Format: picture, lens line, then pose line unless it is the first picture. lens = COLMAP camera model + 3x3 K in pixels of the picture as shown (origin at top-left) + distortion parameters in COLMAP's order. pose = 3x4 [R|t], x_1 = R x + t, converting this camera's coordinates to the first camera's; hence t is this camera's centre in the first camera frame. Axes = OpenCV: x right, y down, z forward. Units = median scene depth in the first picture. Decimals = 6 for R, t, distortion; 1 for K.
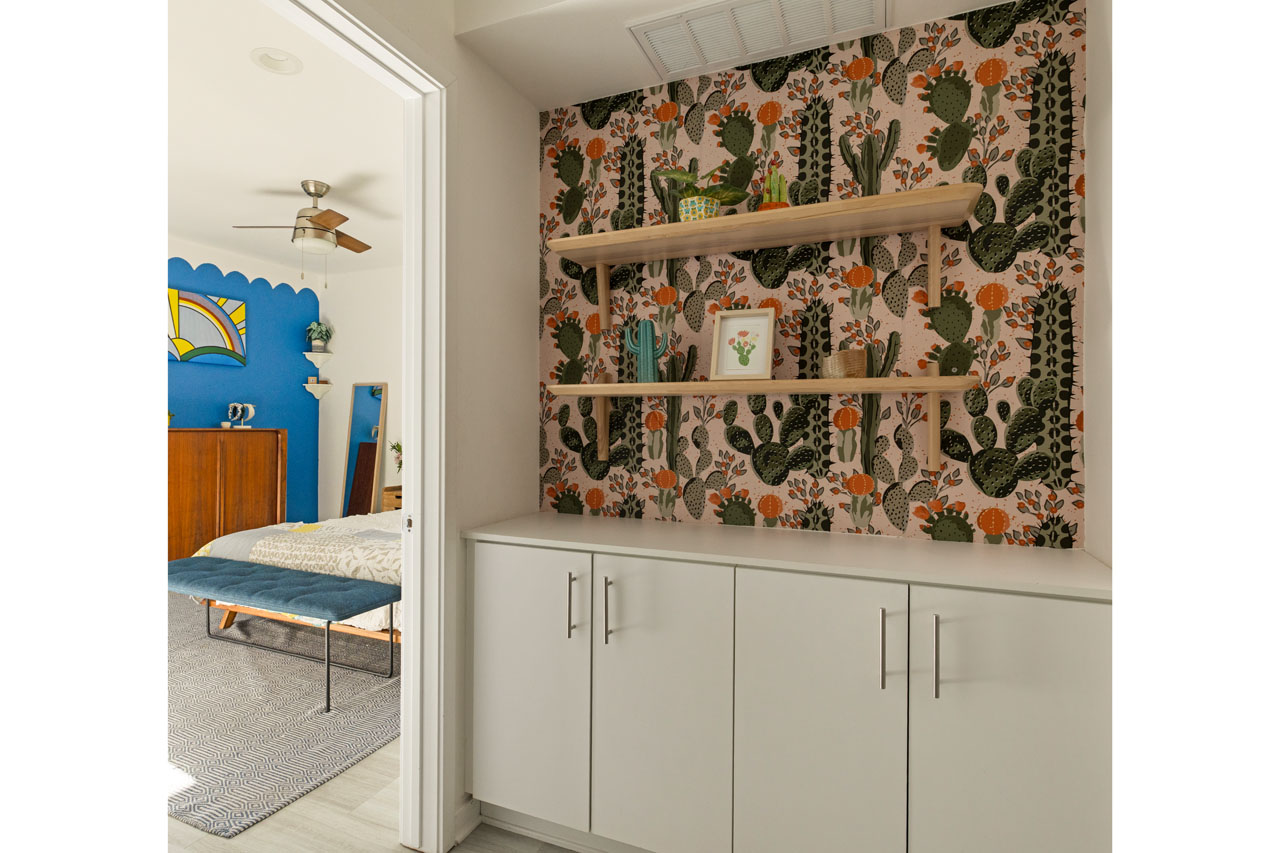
lens RADIAL K [[635.8, 0, 594.7], [0, 635.8, 428.6], [0, 0, 1]] dist [-0.015581, -0.000377]
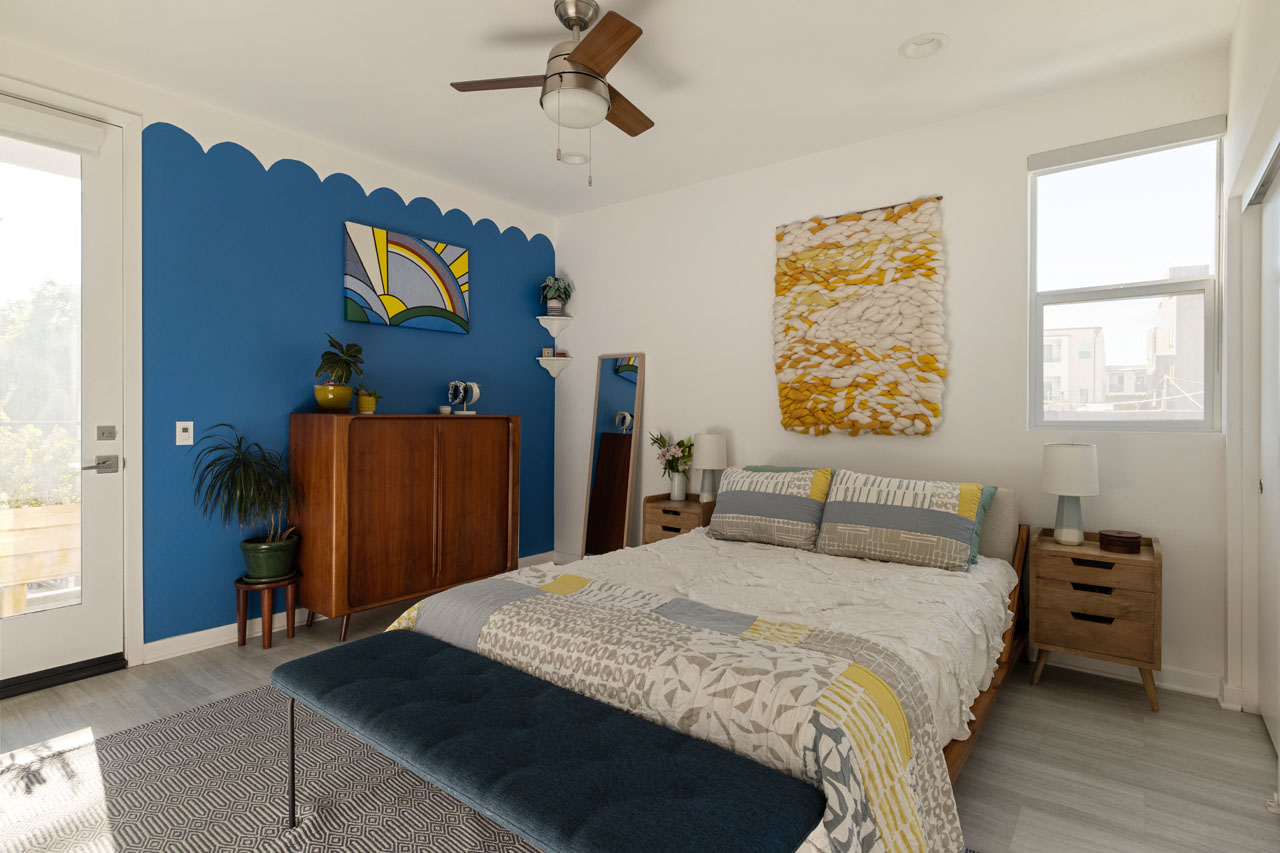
lens RADIAL K [[635.8, 0, 641.0], [0, 635.8, 422.2], [0, 0, 1]] dist [-0.015581, -0.000377]
pose [[0.972071, 0.002702, -0.234670, -0.176277], [-0.000476, 0.999954, 0.009540, 0.001376], [0.234685, -0.009162, 0.972028, 0.314983]]
